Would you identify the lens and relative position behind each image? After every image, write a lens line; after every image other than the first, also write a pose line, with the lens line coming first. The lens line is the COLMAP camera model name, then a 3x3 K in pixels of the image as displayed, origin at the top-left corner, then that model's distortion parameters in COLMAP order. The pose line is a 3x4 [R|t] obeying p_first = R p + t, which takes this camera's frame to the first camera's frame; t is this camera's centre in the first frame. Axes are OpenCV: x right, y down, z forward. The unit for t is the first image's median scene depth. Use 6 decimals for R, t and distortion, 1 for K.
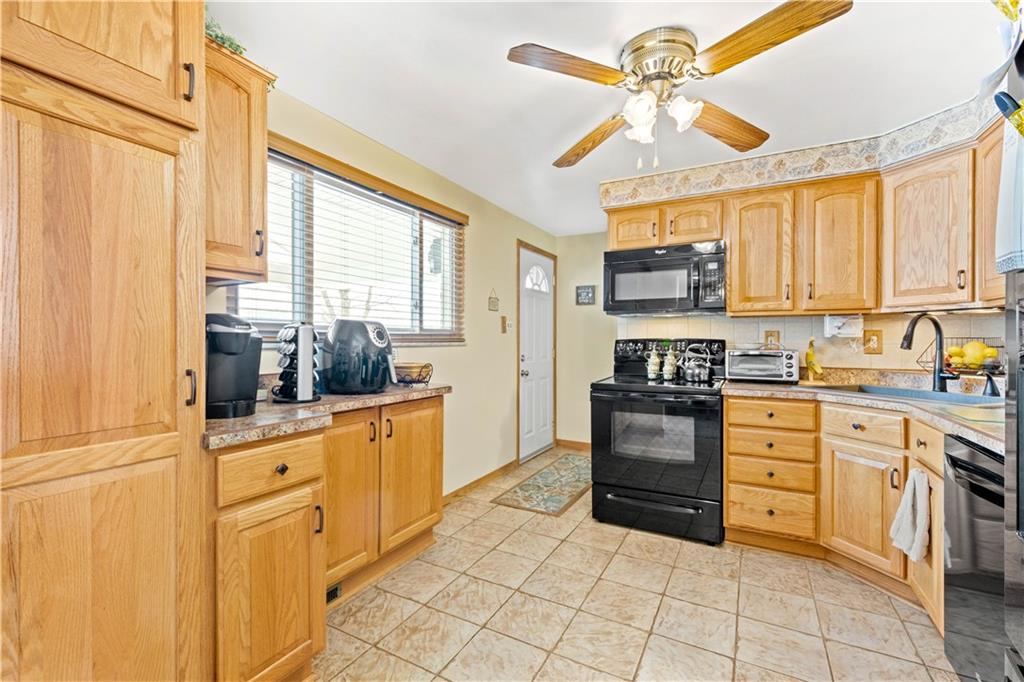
lens RADIAL K [[447.4, 0, 513.5], [0, 447.4, 340.1], [0, 0, 1]] dist [0.004160, 0.000062]
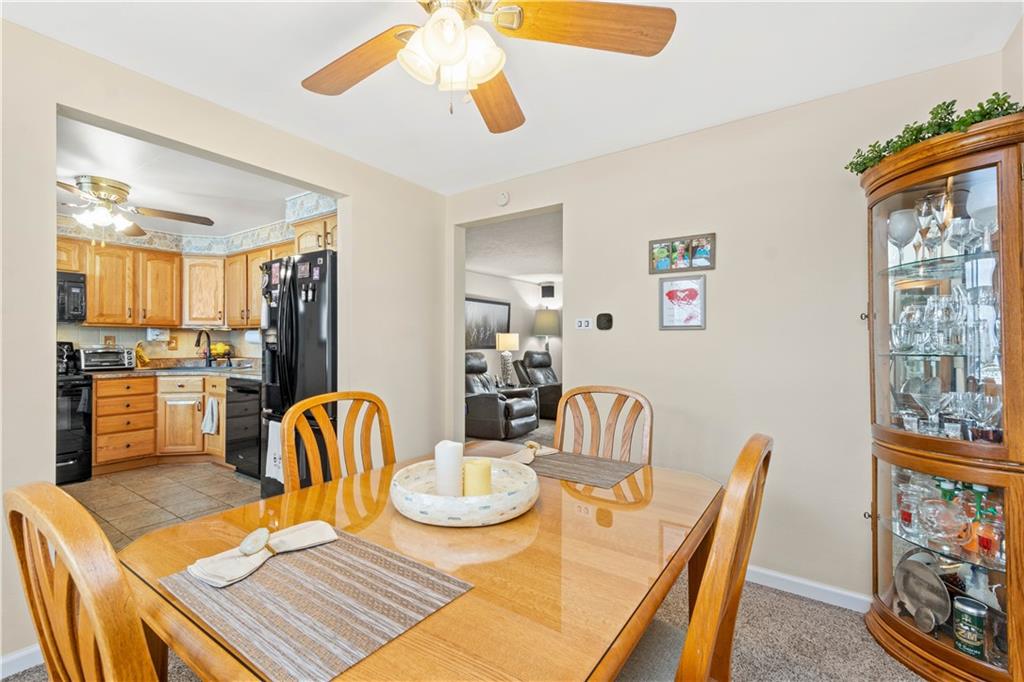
lens RADIAL K [[447.4, 0, 509.8], [0, 447.4, 341.2], [0, 0, 1]] dist [0.004160, 0.000062]
pose [[0.094375, 0.000277, 0.995537, -0.945266], [-0.000979, 1.000000, -0.000185, -0.005784], [-0.995536, -0.000958, 0.094376, -0.565365]]
